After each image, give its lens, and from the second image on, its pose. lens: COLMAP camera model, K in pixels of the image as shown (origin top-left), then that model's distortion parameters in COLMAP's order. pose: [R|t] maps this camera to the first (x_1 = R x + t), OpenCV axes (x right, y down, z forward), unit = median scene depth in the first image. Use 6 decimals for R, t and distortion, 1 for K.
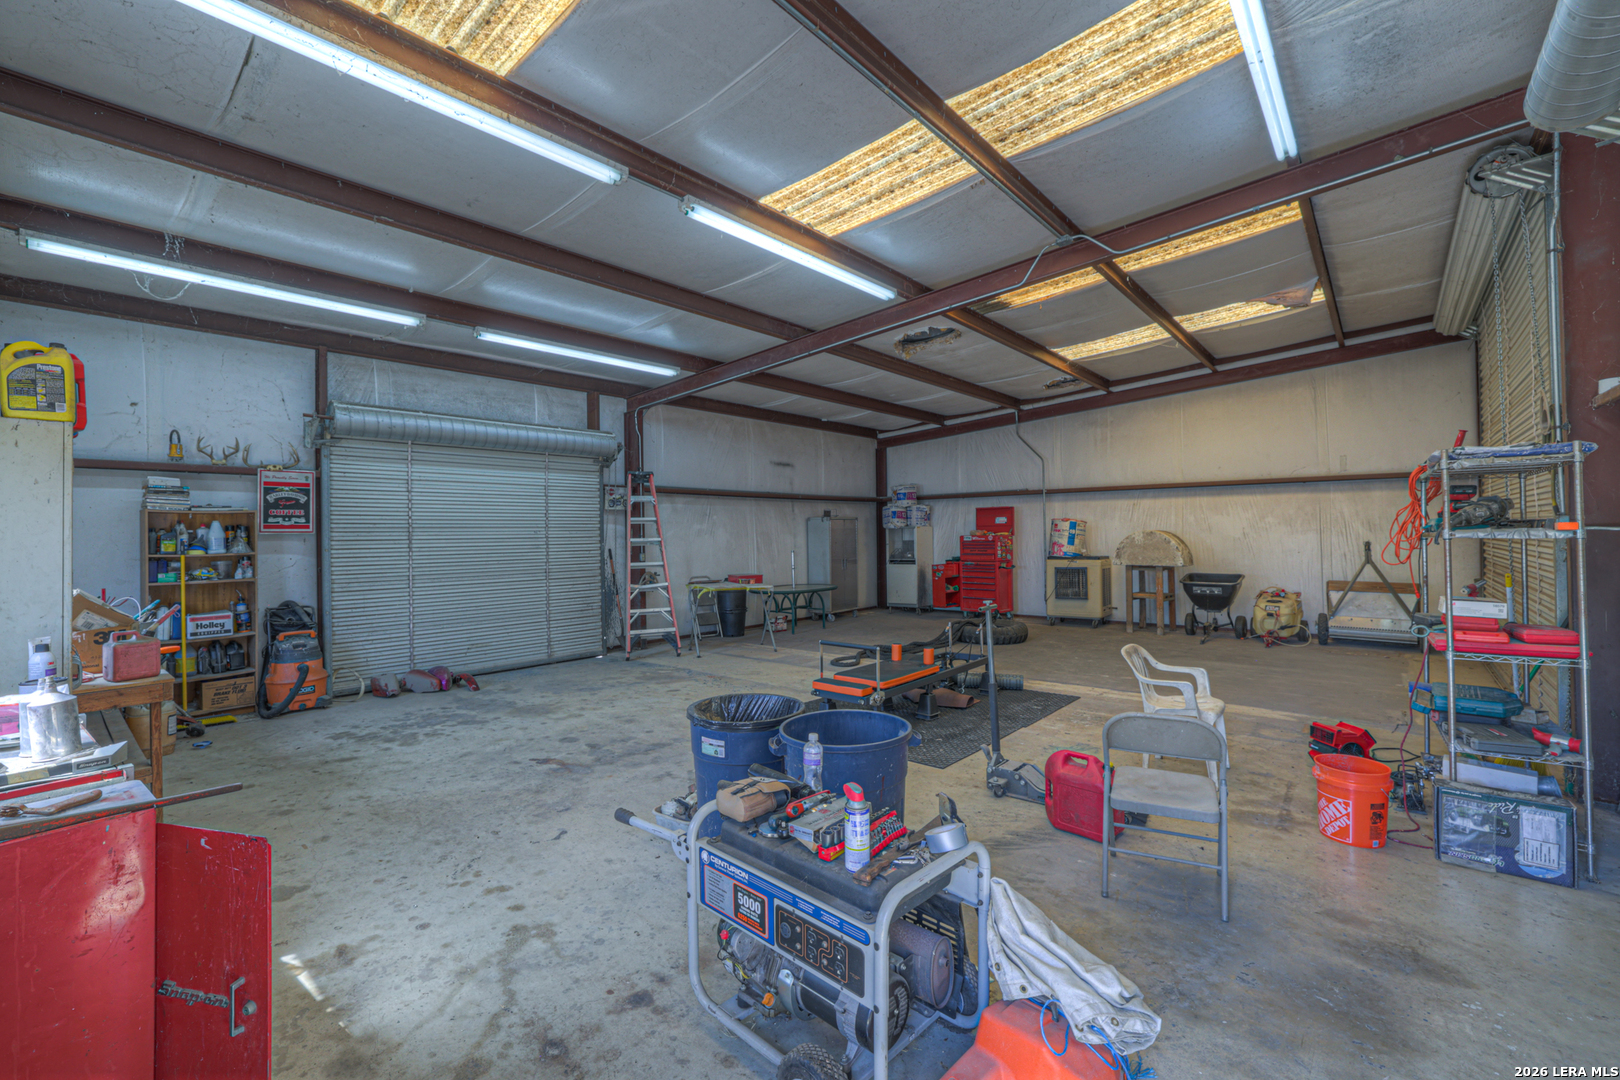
lens RADIAL K [[697.0, 0, 795.4], [0, 697.0, 529.7], [0, 0, 1]] dist [-0.037372, 0.010271]
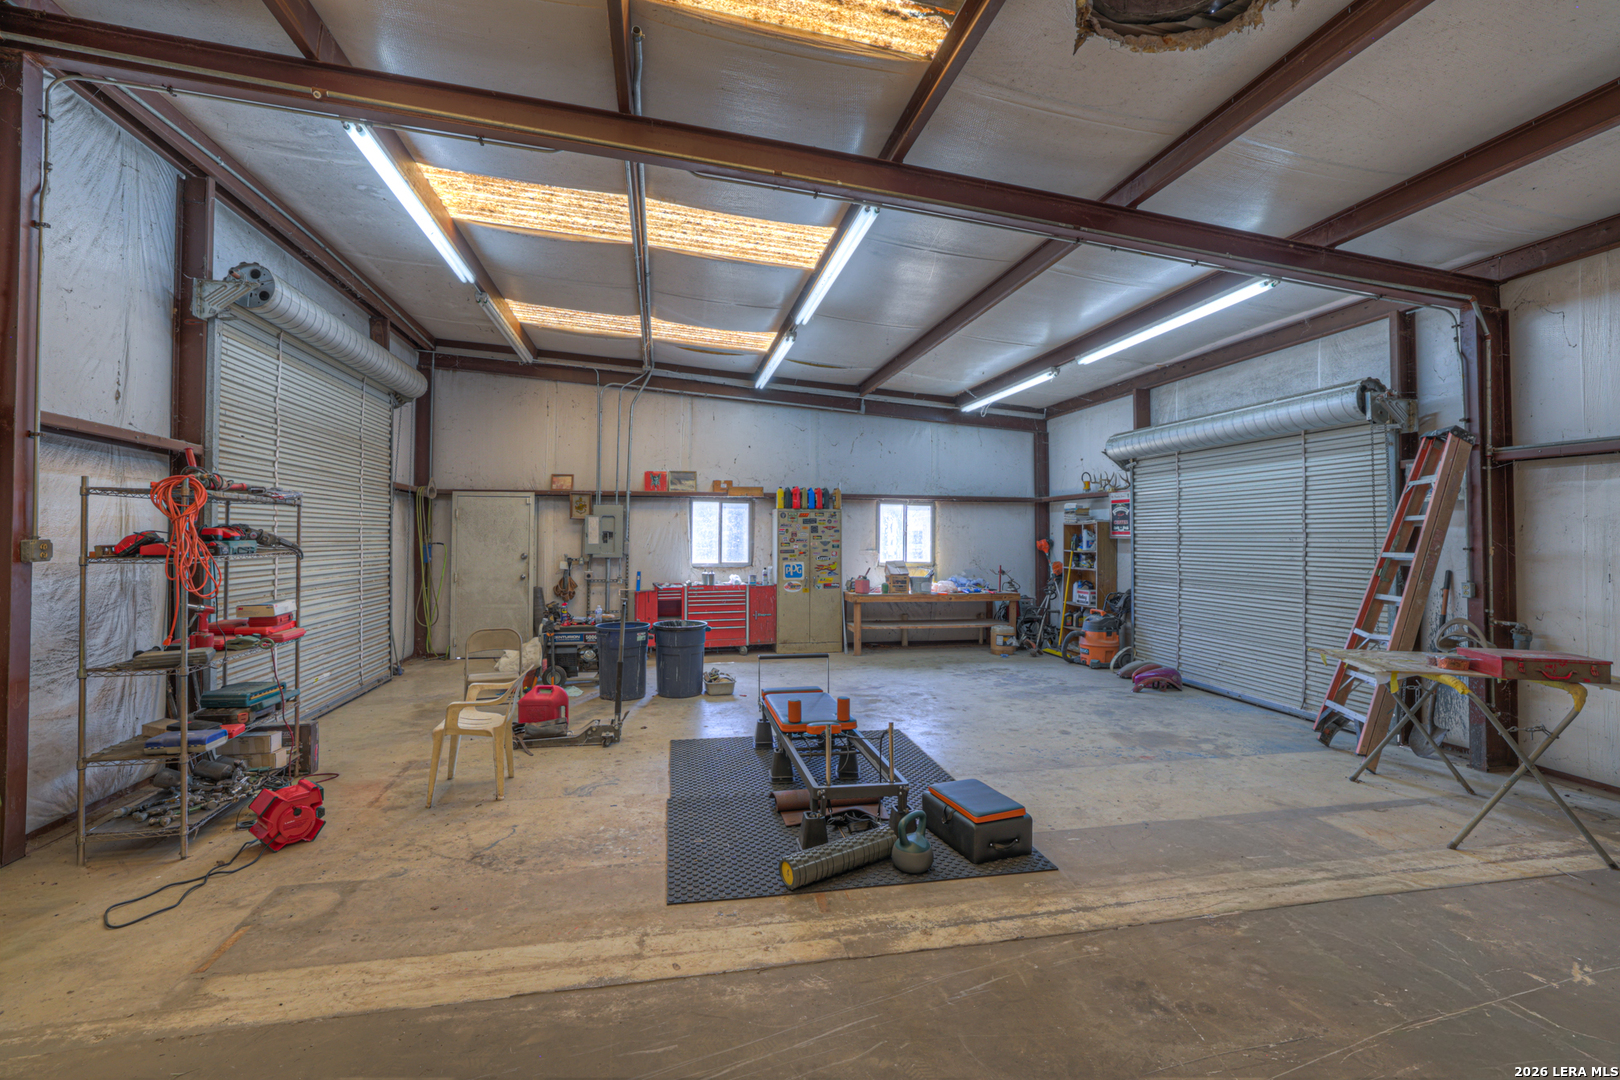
lens RADIAL K [[697.0, 0, 793.7], [0, 697.0, 531.9], [0, 0, 1]] dist [-0.037372, 0.010271]
pose [[-0.619456, 0.004873, -0.785016, 0.407121], [0.008354, 0.999965, -0.000385, -0.006291], [0.784987, -0.006797, -0.619475, 0.760546]]
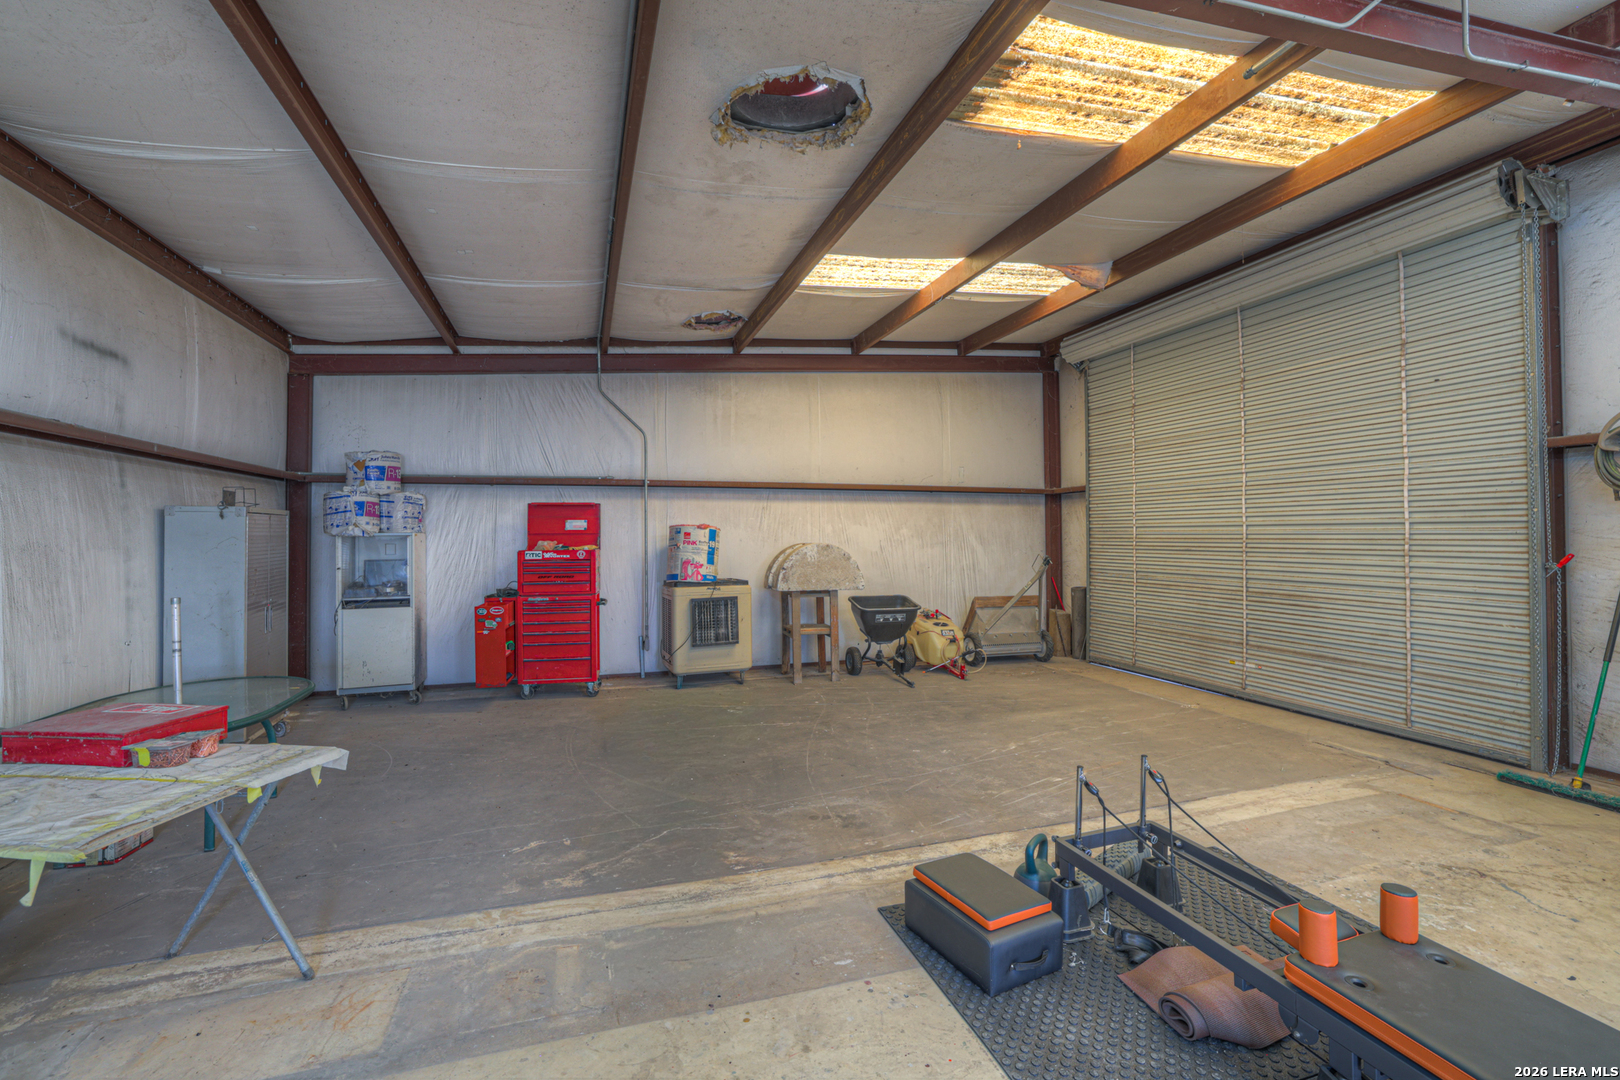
lens RADIAL K [[697.0, 0, 799.7], [0, 697.0, 529.2], [0, 0, 1]] dist [-0.037372, 0.010271]
pose [[0.520216, 0.020242, 0.853795, -0.131120], [-0.006026, 0.999781, -0.020031, 0.001032], [-0.854014, 0.005276, 0.520224, 0.555979]]
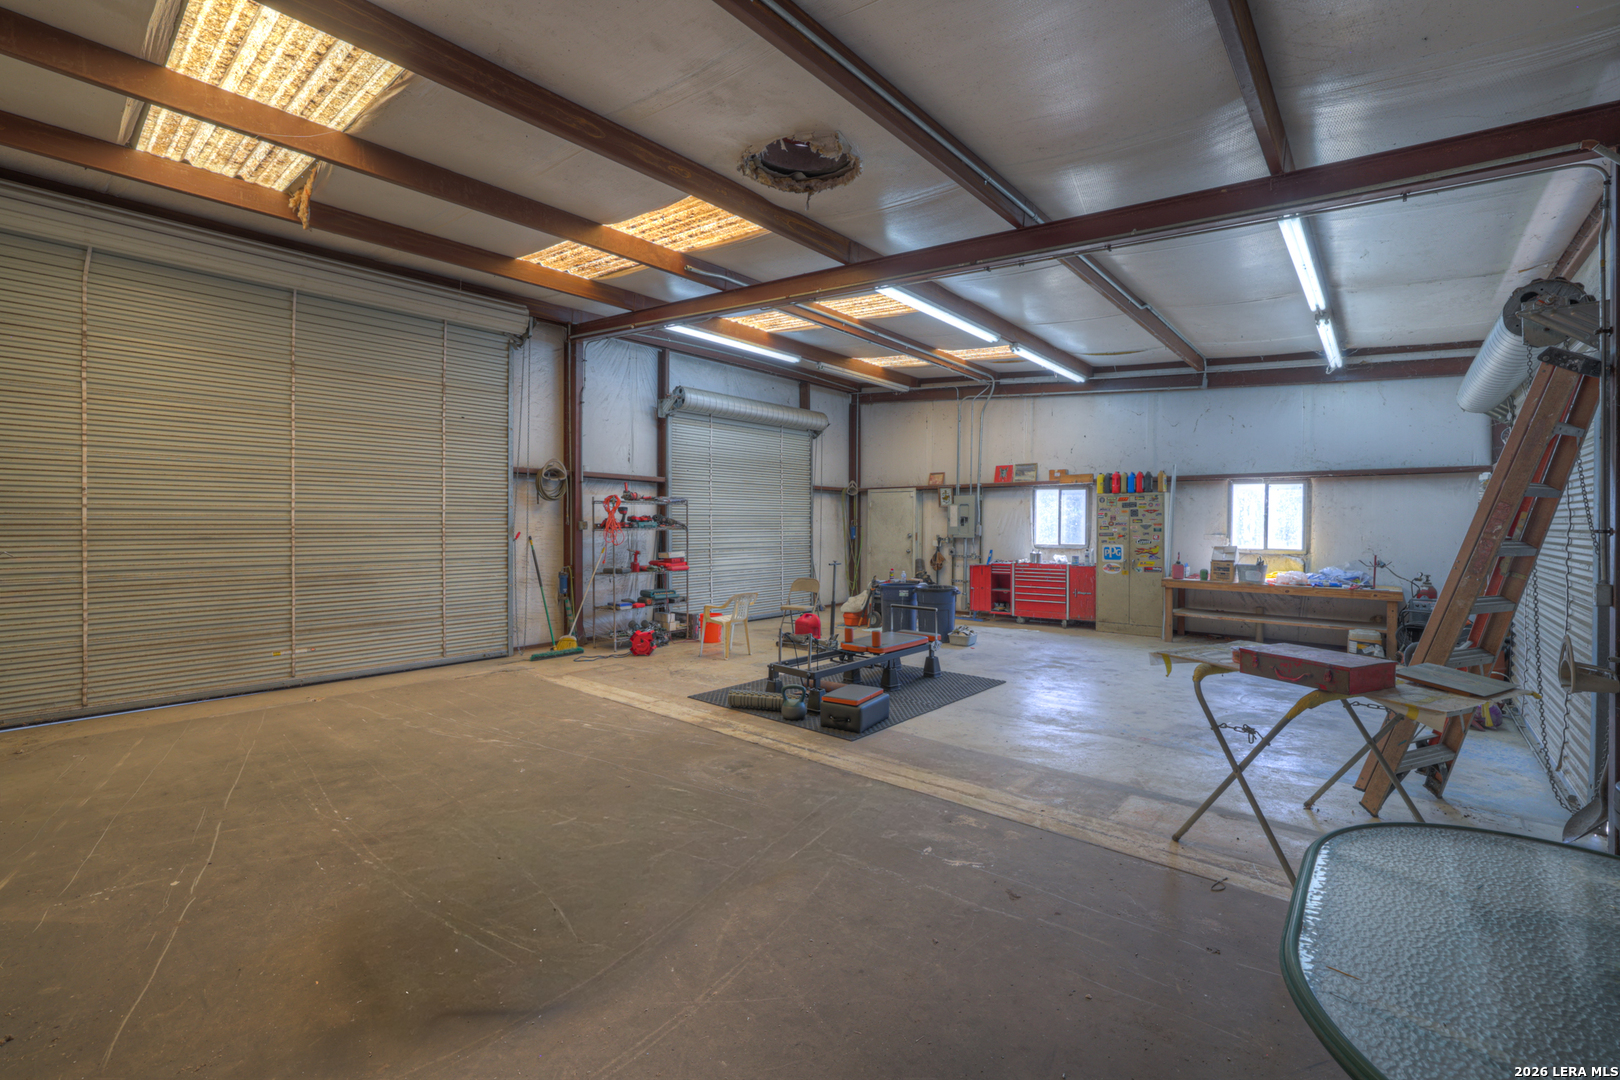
lens RADIAL K [[697.0, 0, 789.2], [0, 697.0, 528.4], [0, 0, 1]] dist [-0.037372, 0.010271]
pose [[-0.999894, 0.011319, 0.009127, 0.142235], [0.011362, 0.999925, 0.004635, 0.000581], [-0.009074, 0.004738, -0.999948, 1.107945]]
